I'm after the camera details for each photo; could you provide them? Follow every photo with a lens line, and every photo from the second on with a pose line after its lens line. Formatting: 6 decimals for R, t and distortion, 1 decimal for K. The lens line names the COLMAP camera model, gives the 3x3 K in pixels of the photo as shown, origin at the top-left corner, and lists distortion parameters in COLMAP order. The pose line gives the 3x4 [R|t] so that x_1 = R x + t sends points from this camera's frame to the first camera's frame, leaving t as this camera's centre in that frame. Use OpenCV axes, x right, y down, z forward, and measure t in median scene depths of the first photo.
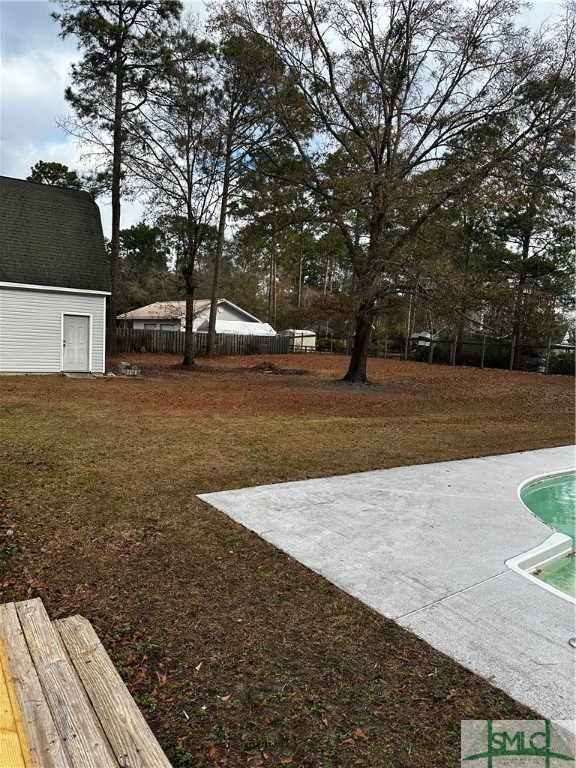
lens RADIAL K [[519.3, 0, 275.5], [0, 519.3, 399.2], [0, 0, 1]] dist [0.127132, -0.202519]
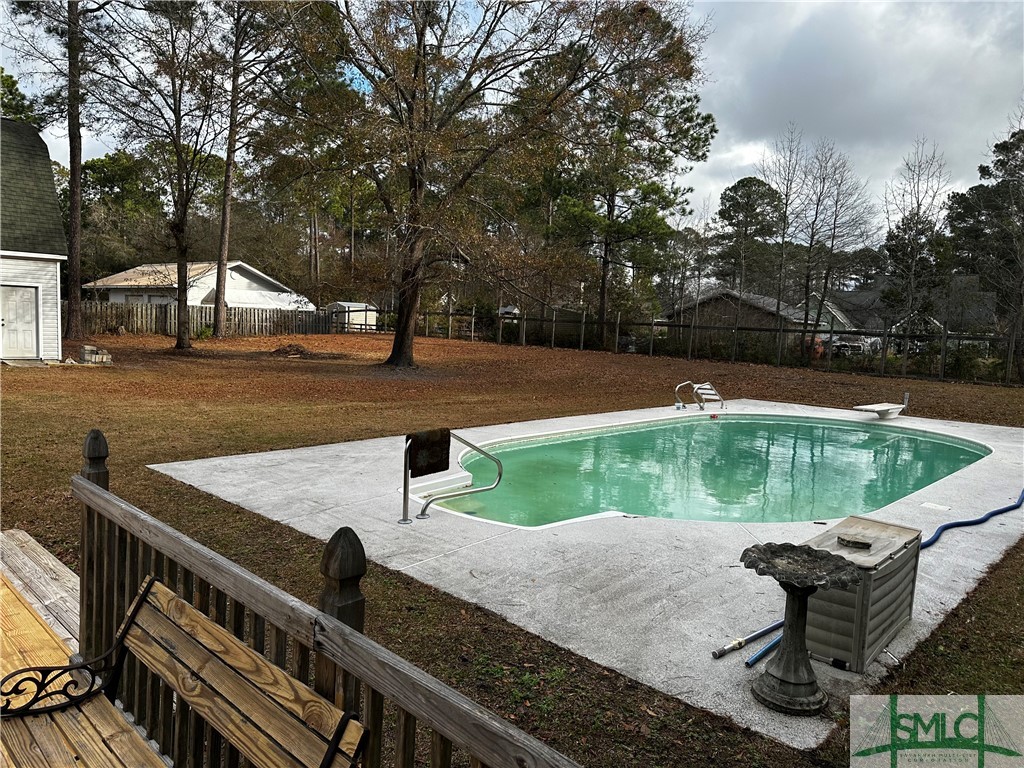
lens RADIAL K [[725.9, 0, 509.9], [0, 725.9, 415.2], [0, 0, 1]] dist [-0.004590, -0.001926]
pose [[0.975033, -0.035143, 0.219259, 0.064986], [0.030265, 0.999215, 0.025566, 0.018811], [-0.219986, -0.018292, 0.975332, -0.149985]]
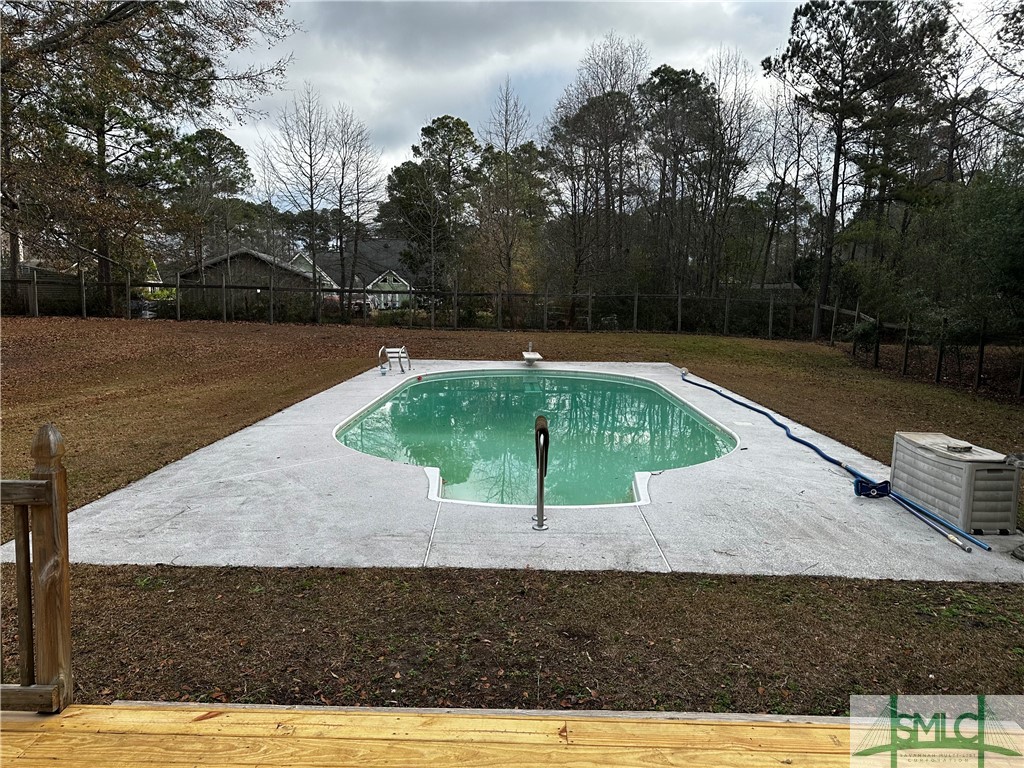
lens RADIAL K [[731.4, 0, 512.0], [0, 731.4, 384.0], [0, 0, 1]] dist [0.003447, 0.000691]
pose [[0.541150, -0.134565, 0.830089, -0.123792], [0.103164, 0.990281, 0.093278, -0.006705], [-0.834574, 0.035158, 0.549773, 0.011129]]
